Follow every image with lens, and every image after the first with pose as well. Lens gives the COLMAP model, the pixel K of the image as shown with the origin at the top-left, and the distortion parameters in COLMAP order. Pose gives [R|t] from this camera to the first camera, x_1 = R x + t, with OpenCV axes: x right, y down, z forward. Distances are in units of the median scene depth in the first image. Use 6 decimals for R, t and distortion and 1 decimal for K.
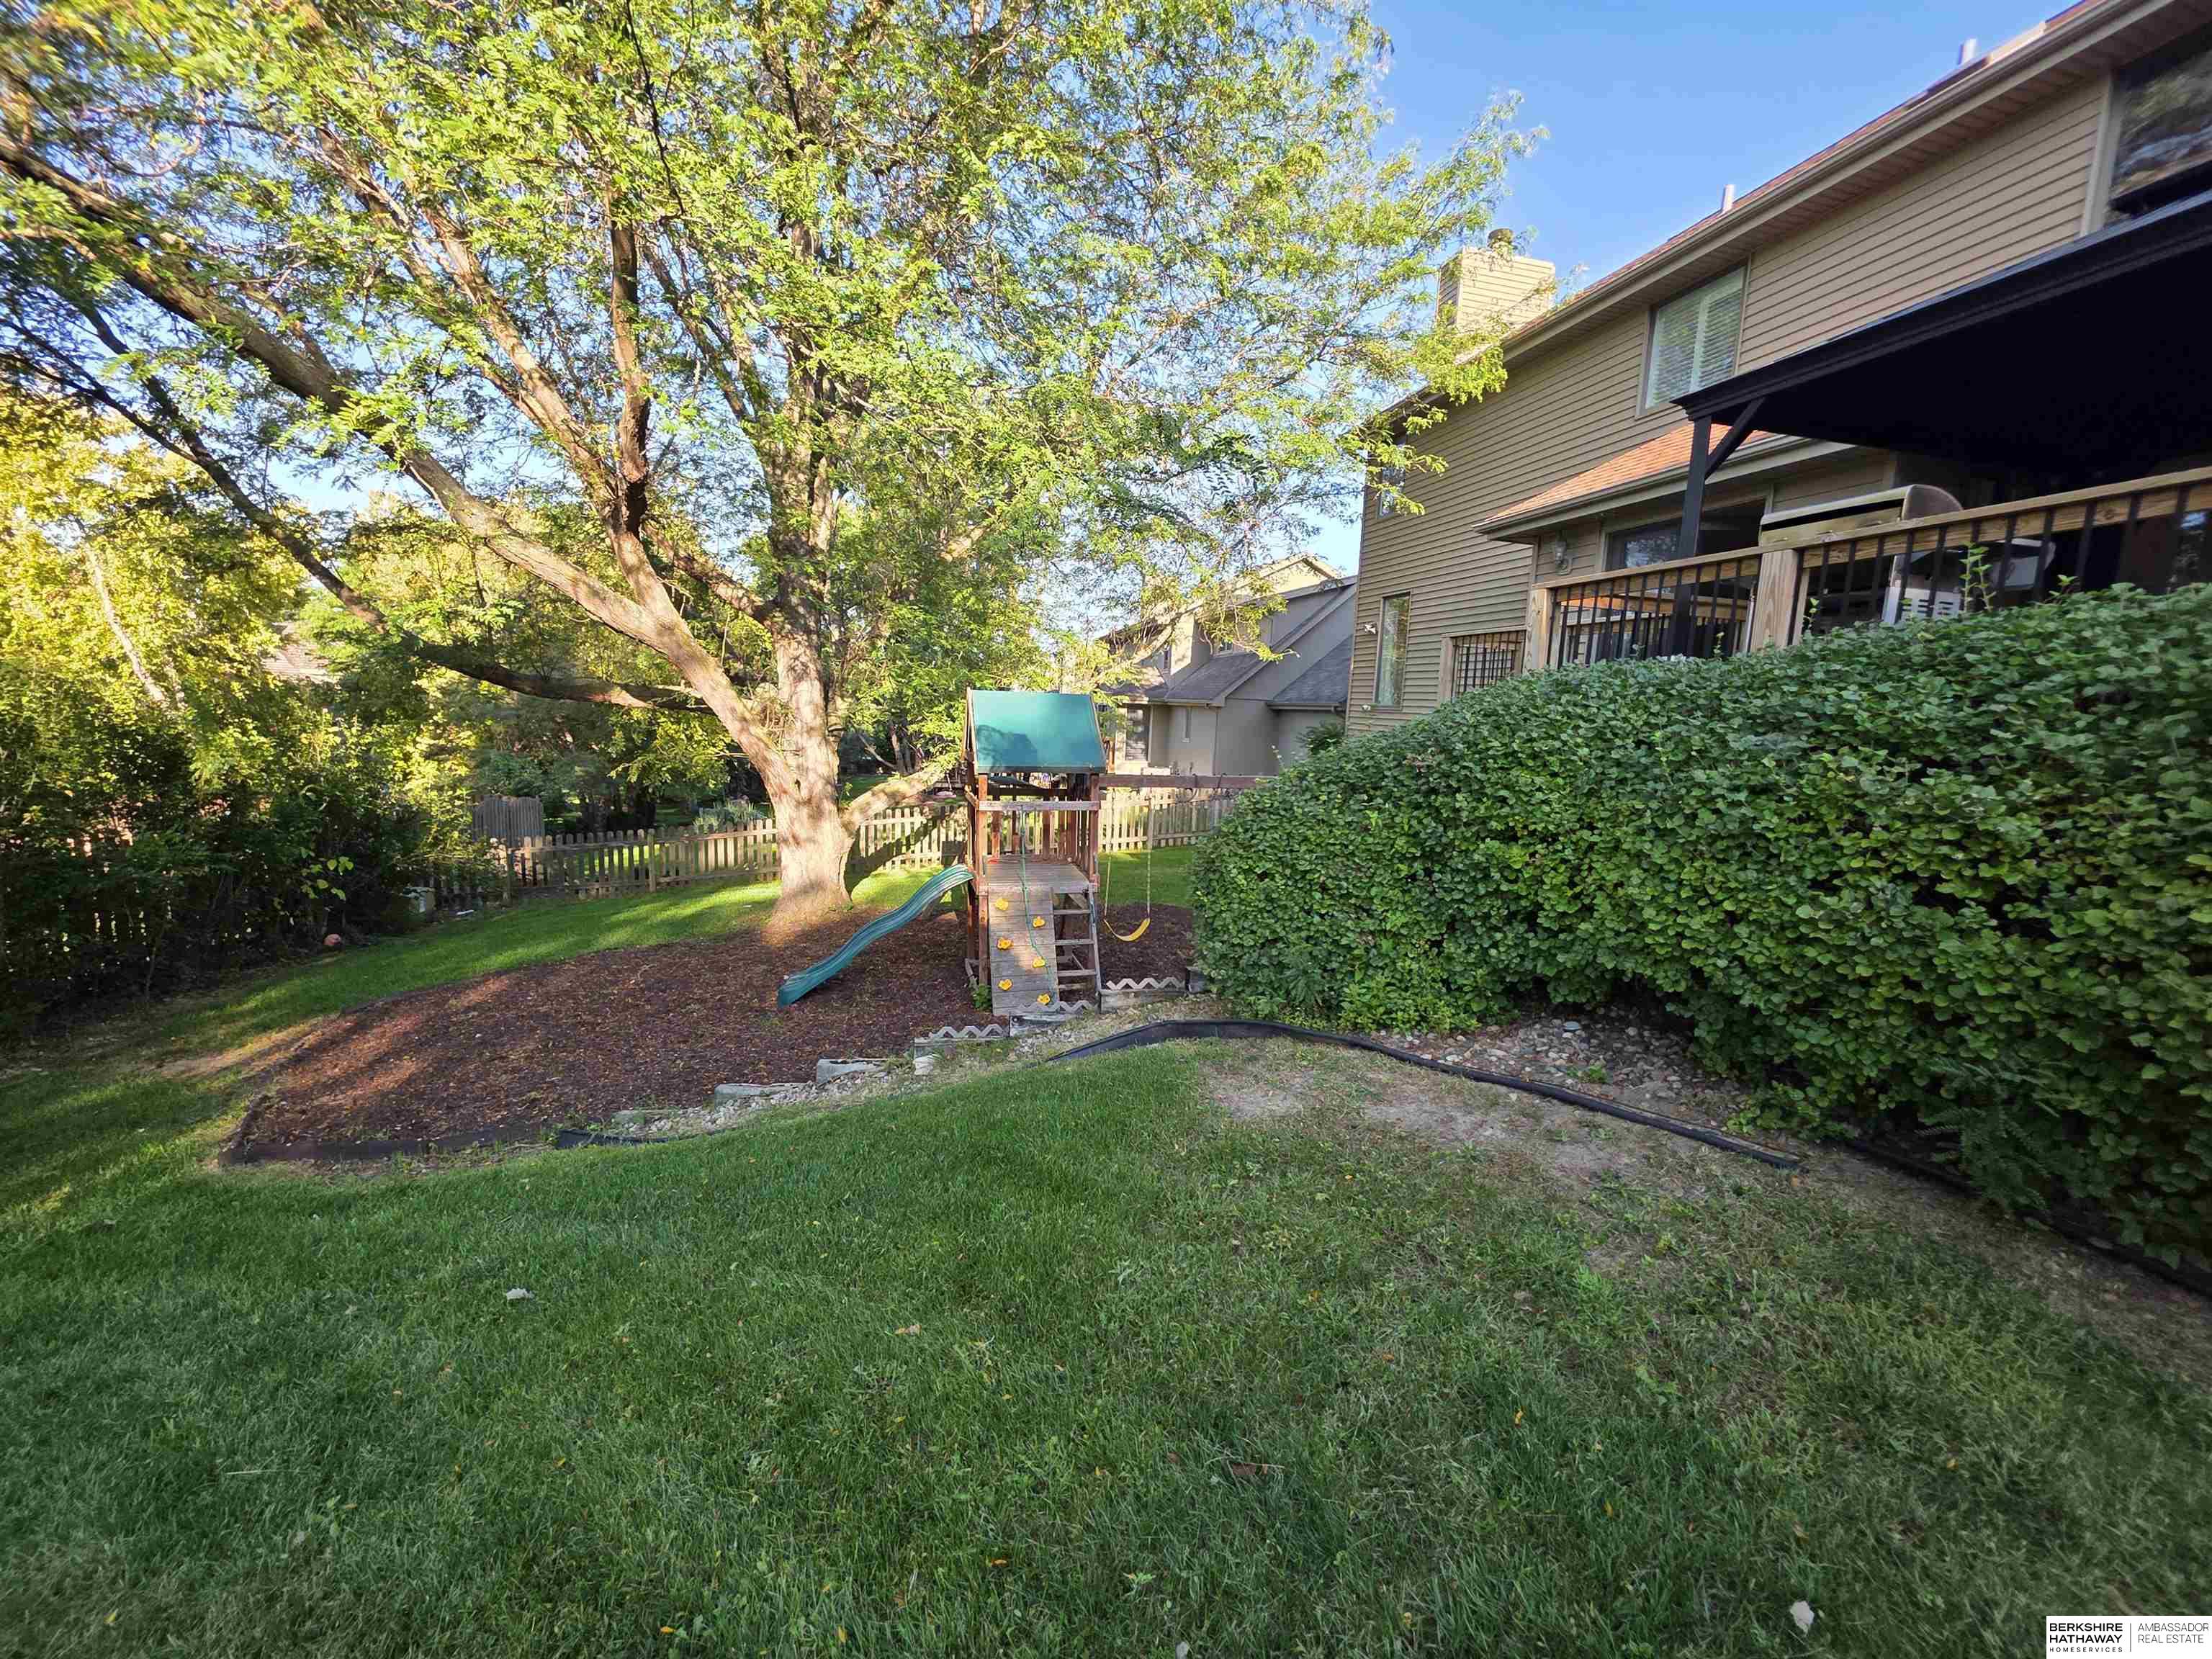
lens RADIAL K [[880.2, 0, 1093.2], [0, 880.2, 838.3], [0, 0, 1]] dist [-0.002262, -0.000125]
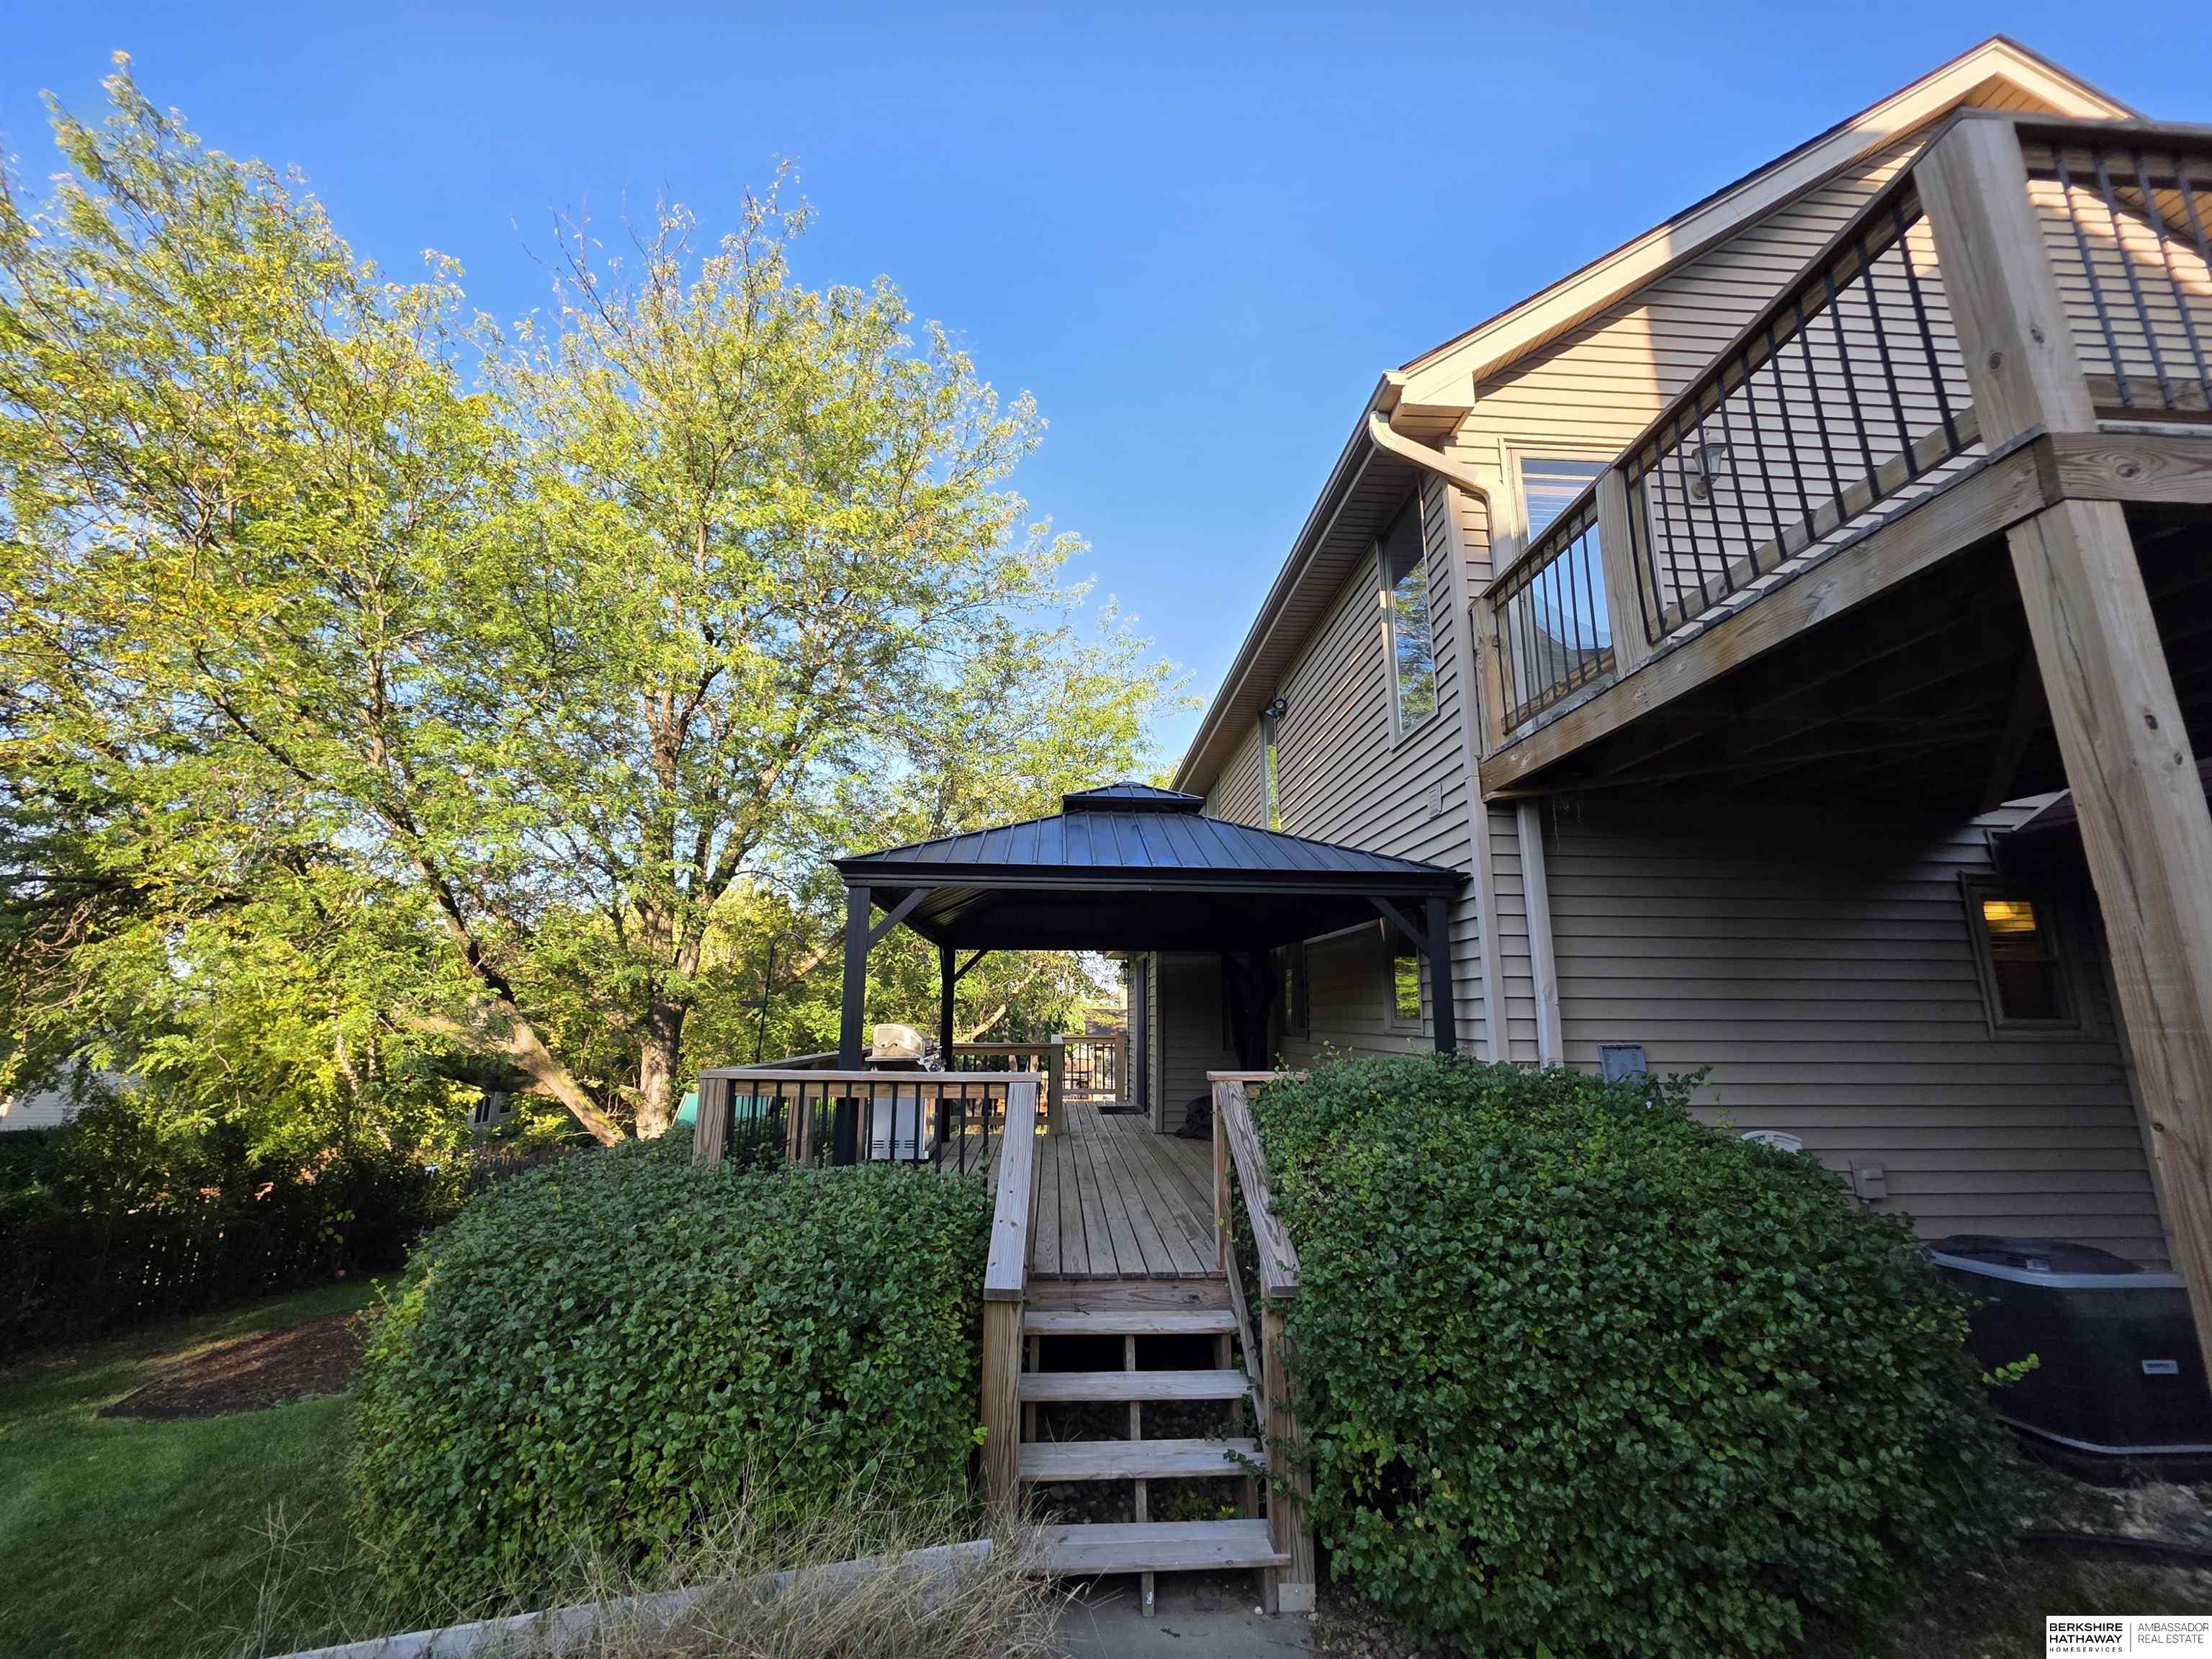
lens RADIAL K [[880.2, 0, 1108.3], [0, 880.2, 825.8], [0, 0, 1]] dist [-0.002262, -0.000125]
pose [[0.982435, -0.075851, -0.170496, 0.664175], [0.010320, 0.934348, -0.356213, -0.041301], [0.186321, 0.348196, 0.918718, -0.307062]]
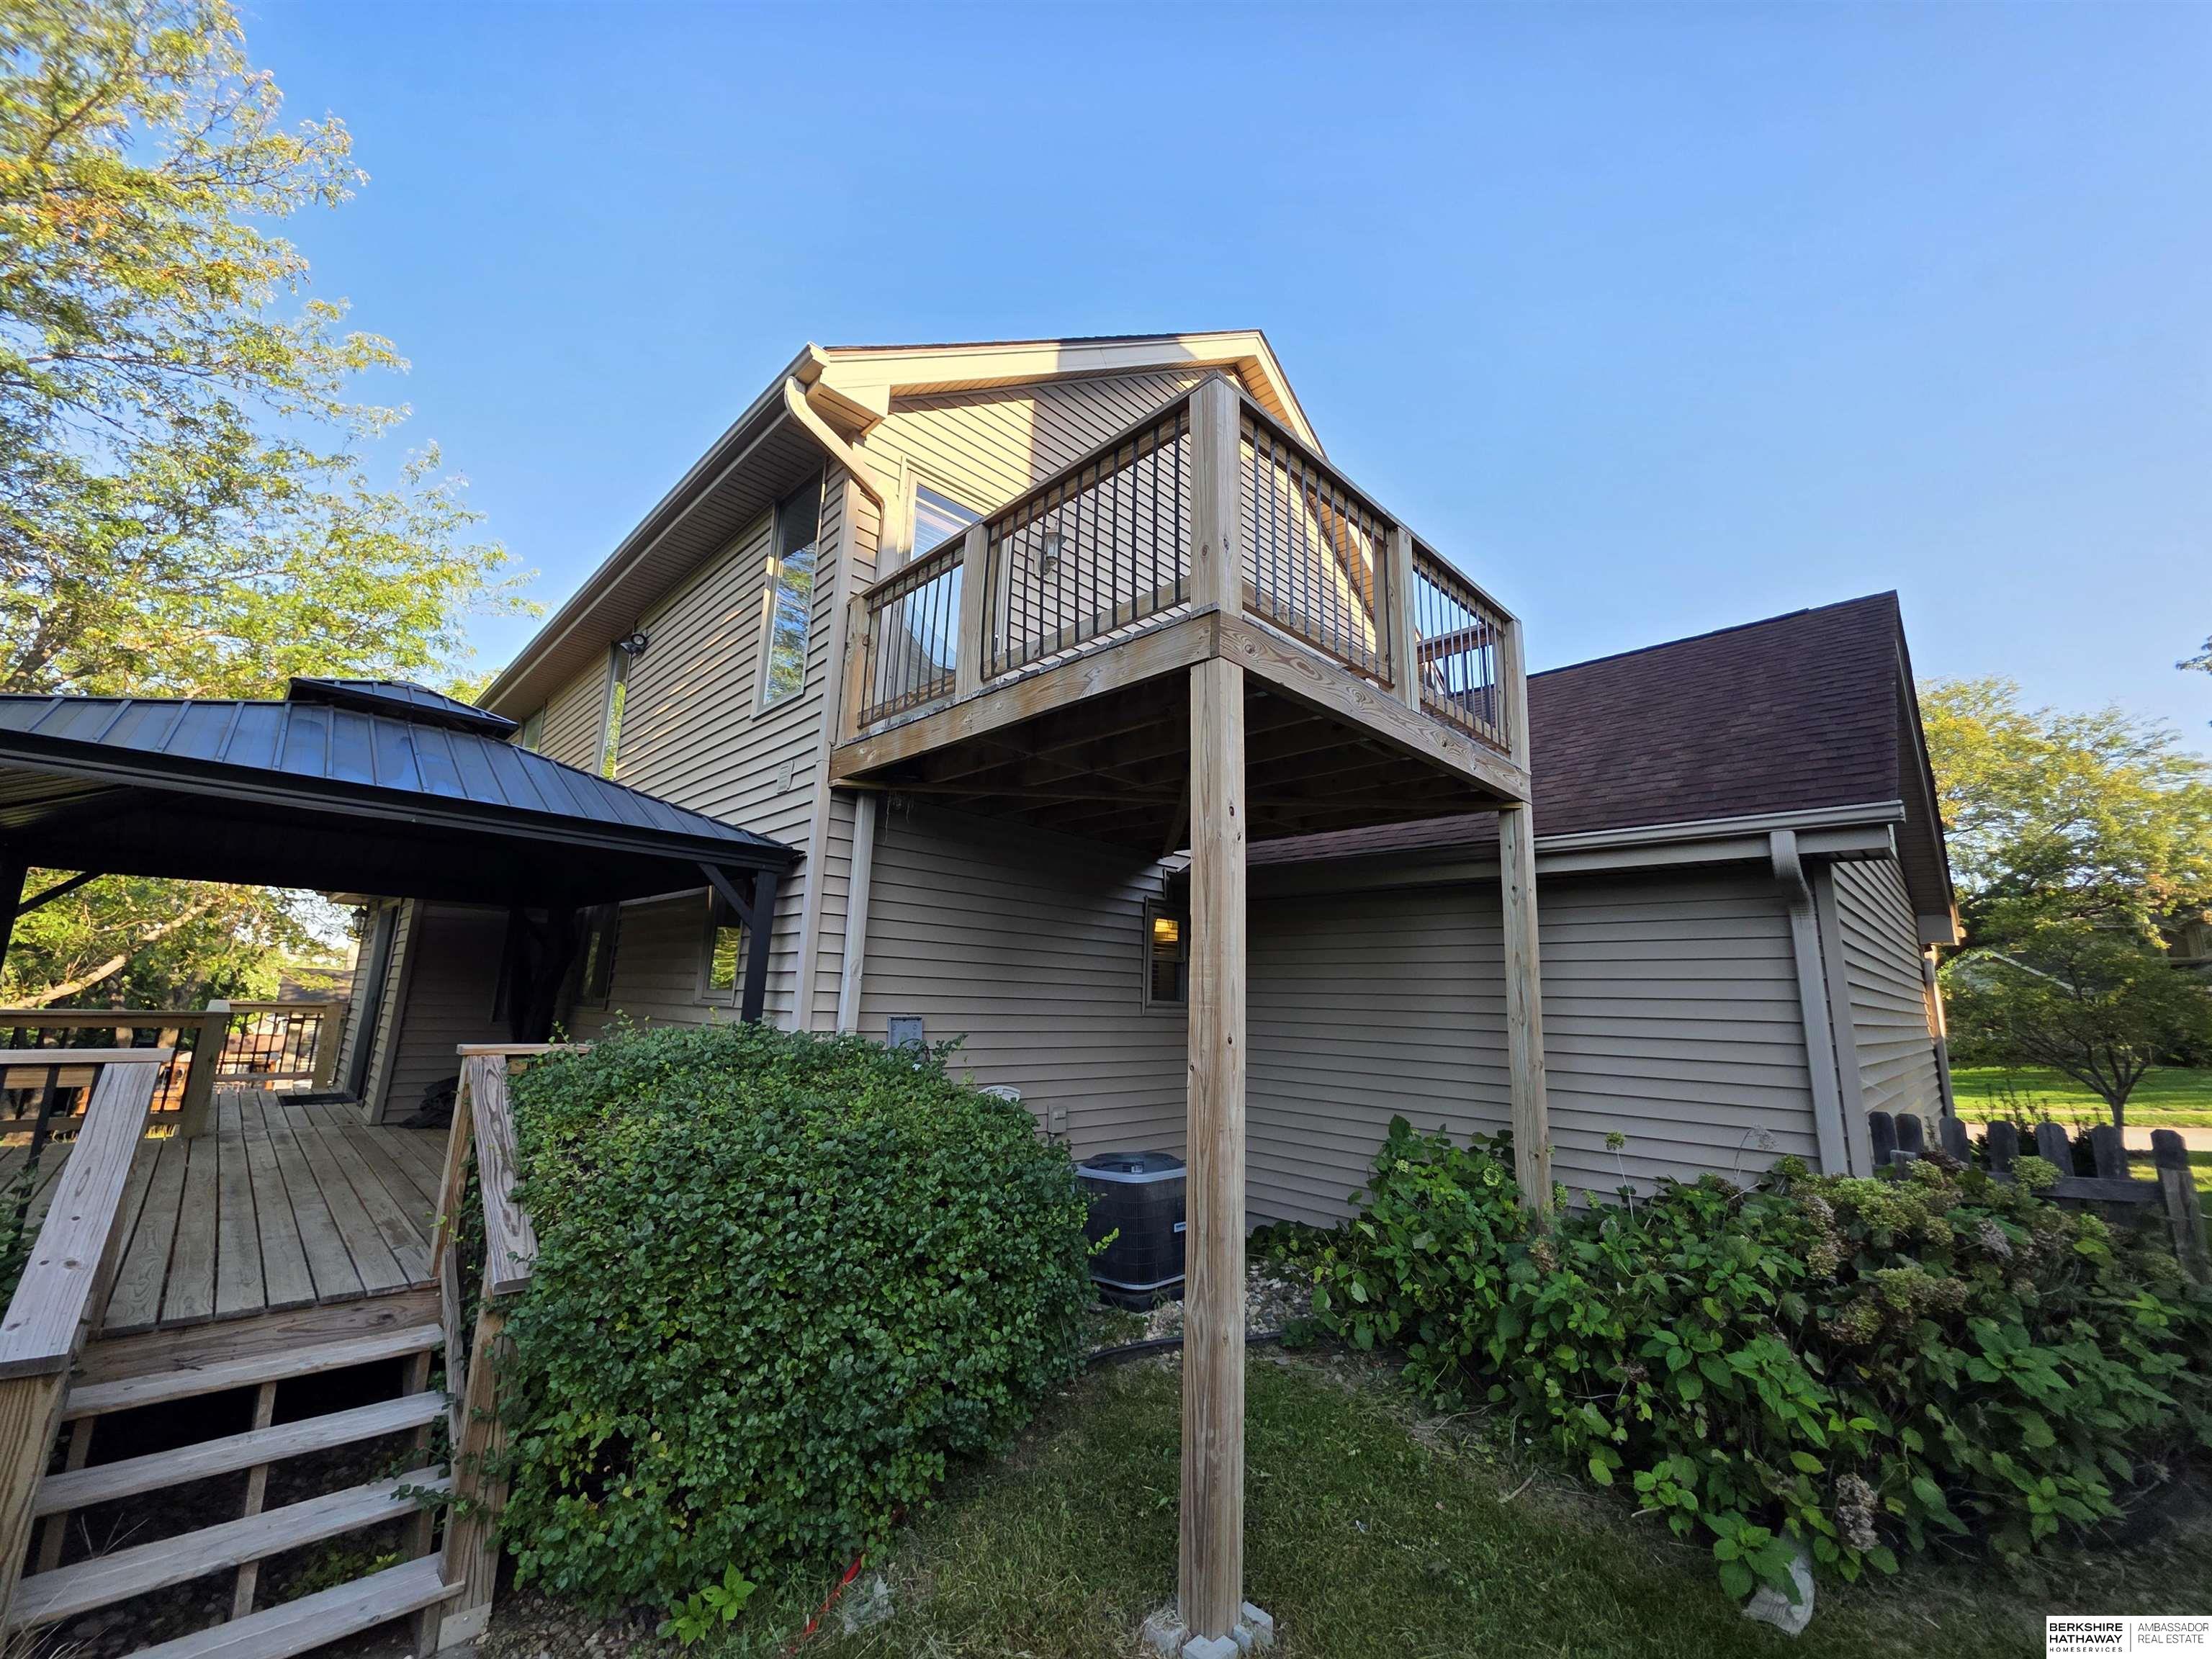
lens RADIAL K [[880.2, 0, 1113.6], [0, 880.2, 825.8], [0, 0, 1]] dist [-0.002262, -0.000125]
pose [[0.857036, 0.083763, 0.508403, 0.668534], [0.082496, 0.951662, -0.295860, -0.038595], [-0.508610, 0.295504, 0.808699, -0.315263]]
